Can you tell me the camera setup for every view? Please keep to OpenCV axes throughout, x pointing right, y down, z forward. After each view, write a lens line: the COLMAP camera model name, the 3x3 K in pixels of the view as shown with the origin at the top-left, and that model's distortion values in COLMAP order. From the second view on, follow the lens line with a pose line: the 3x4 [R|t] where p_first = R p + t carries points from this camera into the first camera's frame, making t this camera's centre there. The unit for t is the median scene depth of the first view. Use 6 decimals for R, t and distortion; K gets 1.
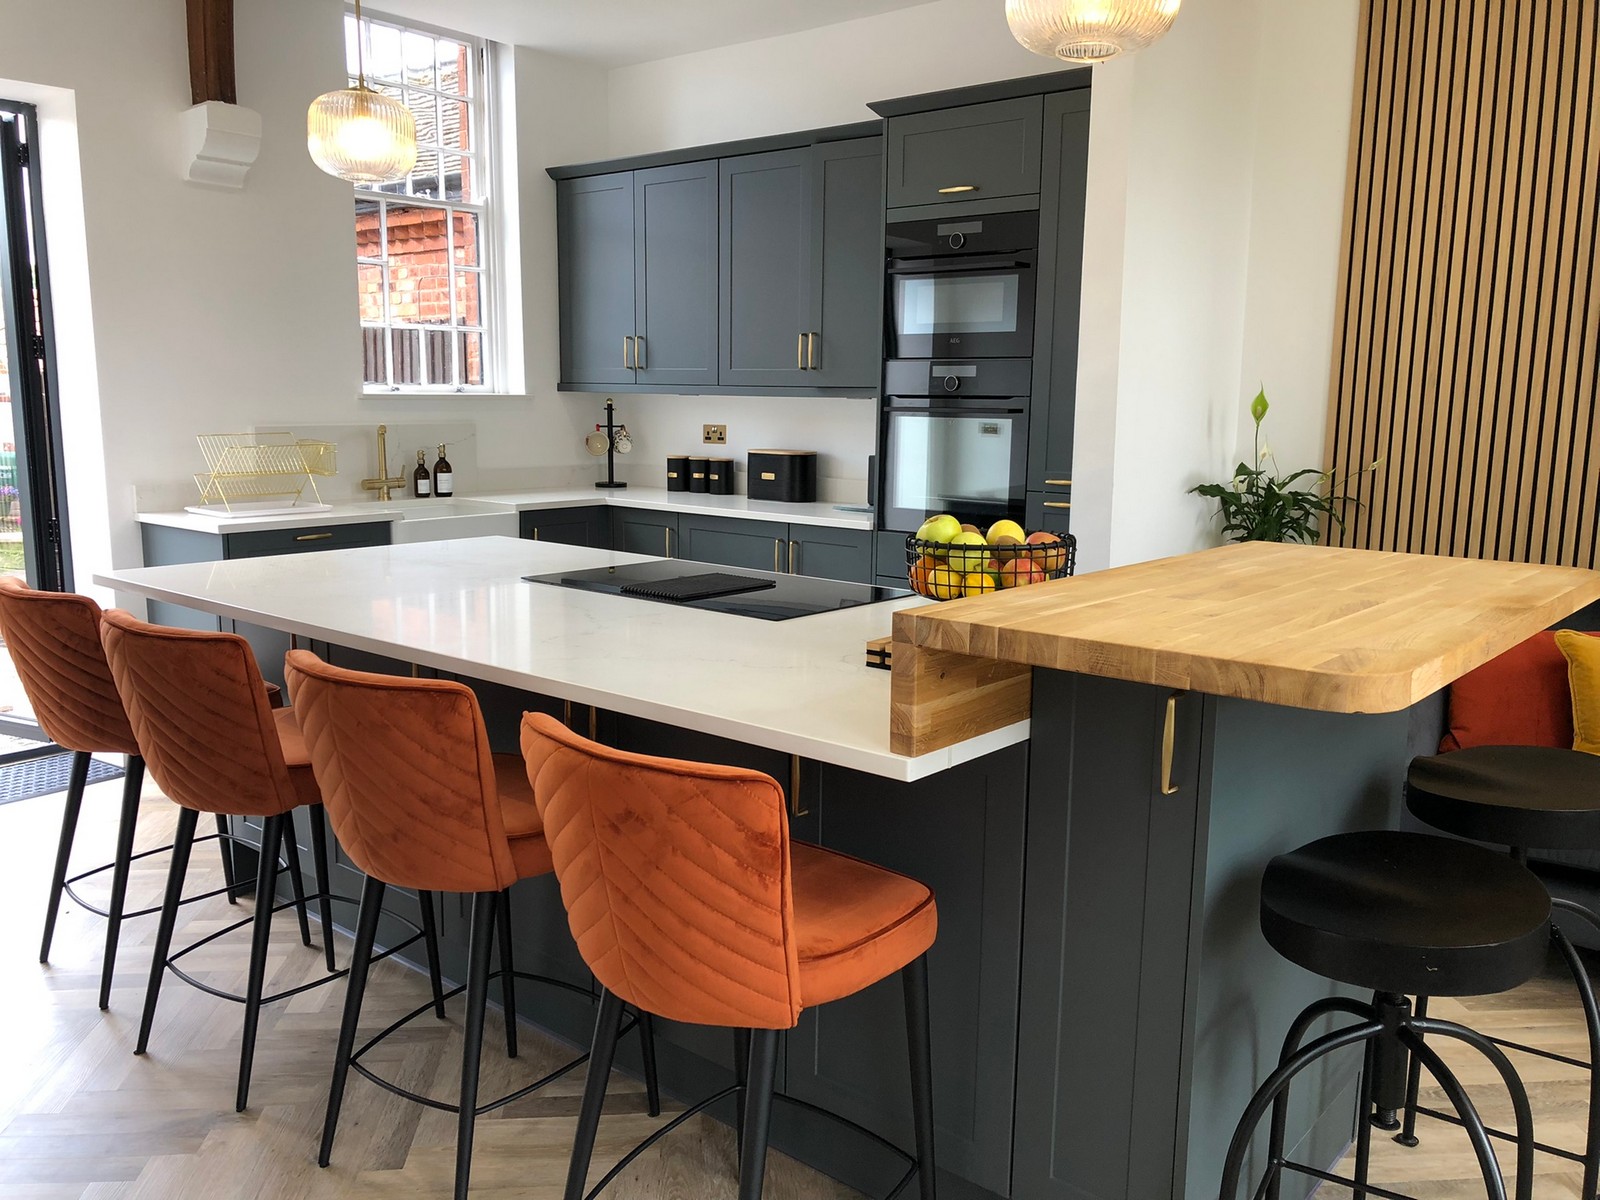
lens RADIAL K [[1303.1, 0, 778.6], [0, 1303.1, 613.6], [0, 0, 1]] dist [0.046043, -0.059630]
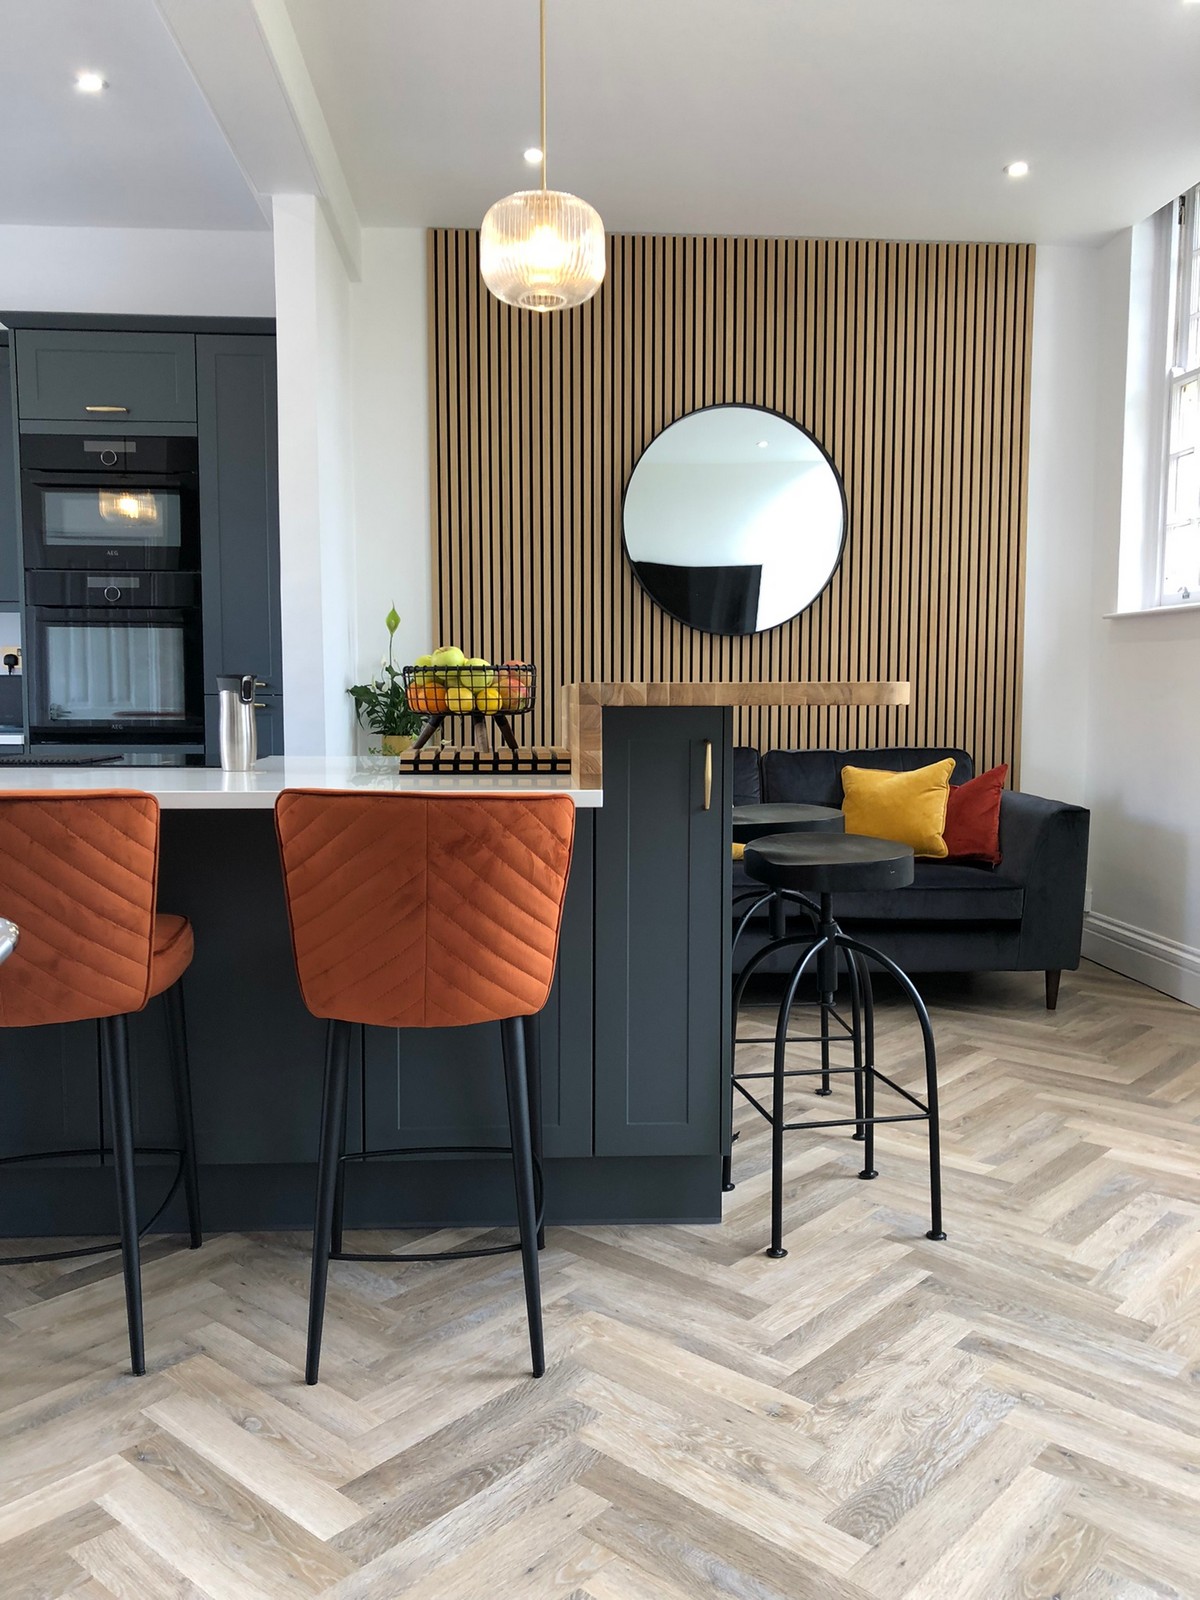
lens RADIAL K [[1303.1, 0, 600.0], [0, 1303.1, 800.0], [0, 0, 1]] dist [0.046043, -0.059630]
pose [[0.722739, -0.068697, 0.687699, -0.267484], [0.120995, 0.992257, -0.028039, 0.051245], [-0.680448, 0.103472, 0.725454, 0.006466]]
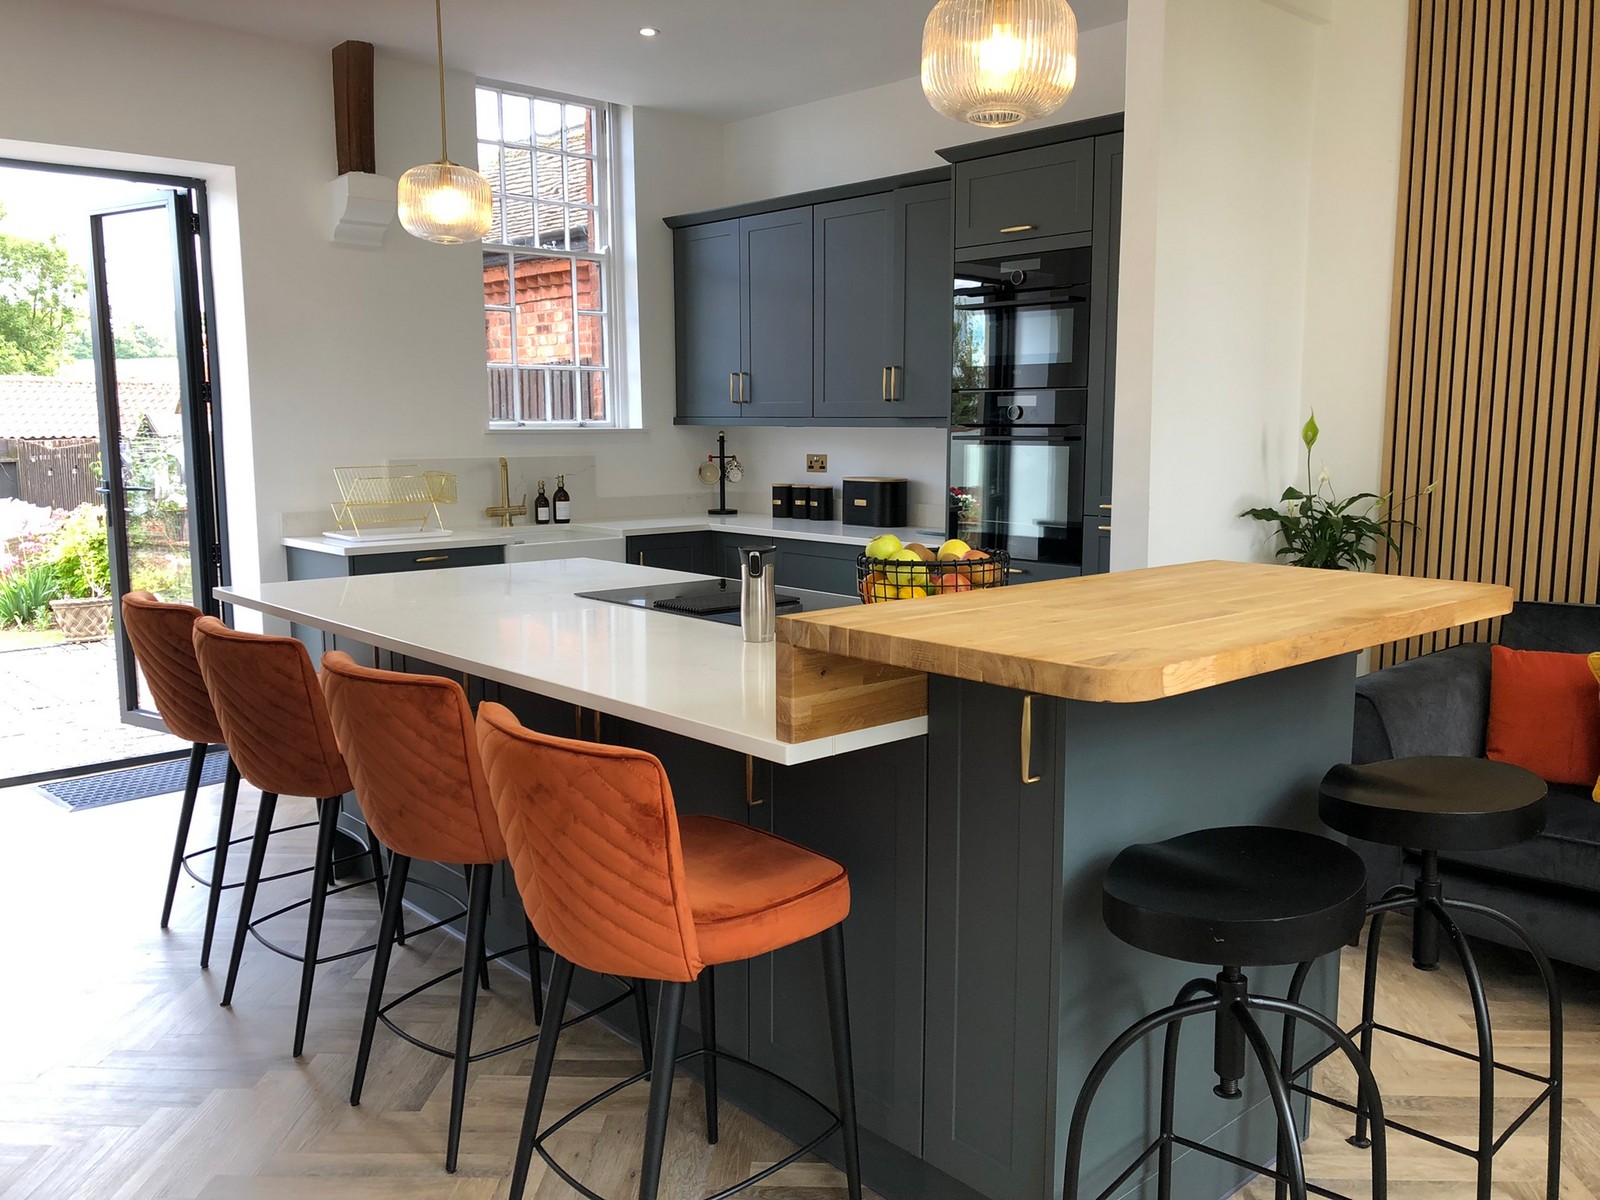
lens RADIAL K [[1293.5, 0, 796.1], [0, 1293.5, 603.2], [0, 0, 1]] dist [0.062317, -0.106644]
pose [[0.991660, 0.005836, -0.128751, 0.081003], [-0.009627, 0.999538, -0.028842, 0.006400], [0.128523, 0.029841, 0.991257, -0.039861]]
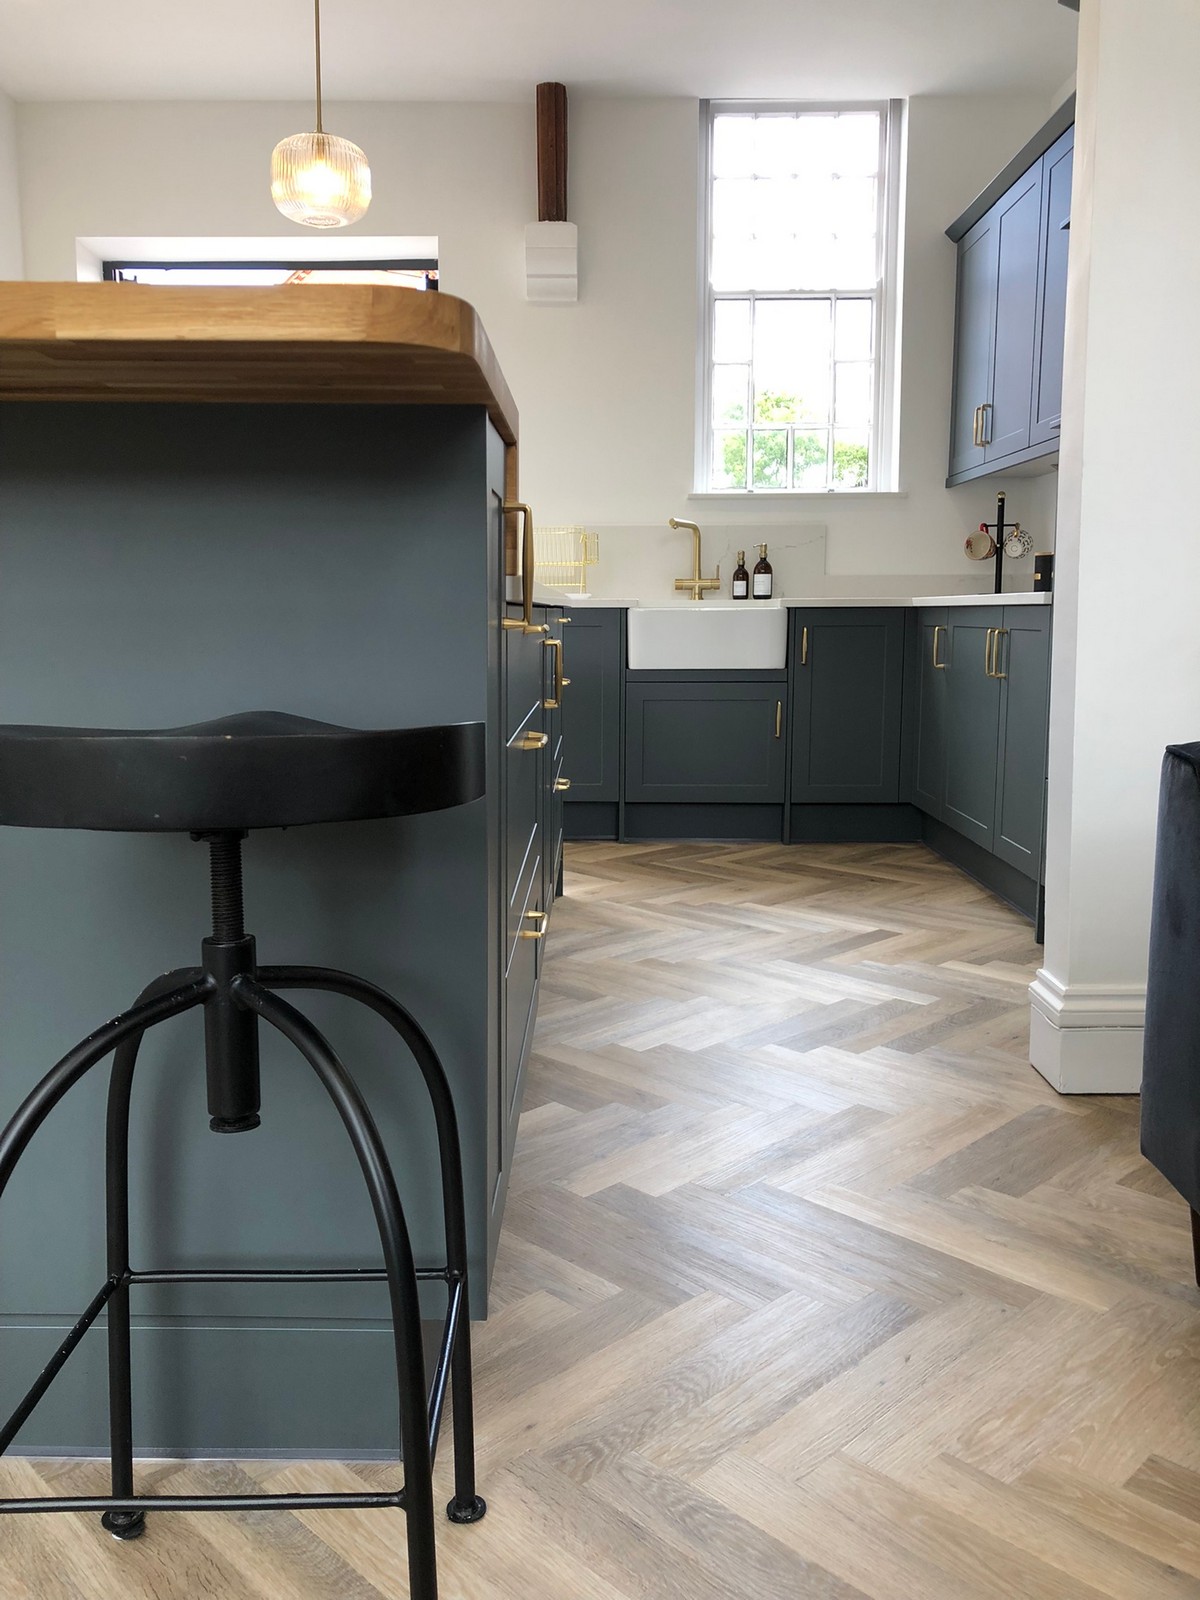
lens RADIAL K [[1293.5, 0, 587.3], [0, 1293.5, 796.2], [0, 0, 1]] dist [0.062317, -0.106644]
pose [[0.641821, 0.095390, -0.760898, 0.423312], [-0.120853, 0.992416, 0.022475, 0.049888], [0.757271, 0.077532, 0.648482, 0.332173]]
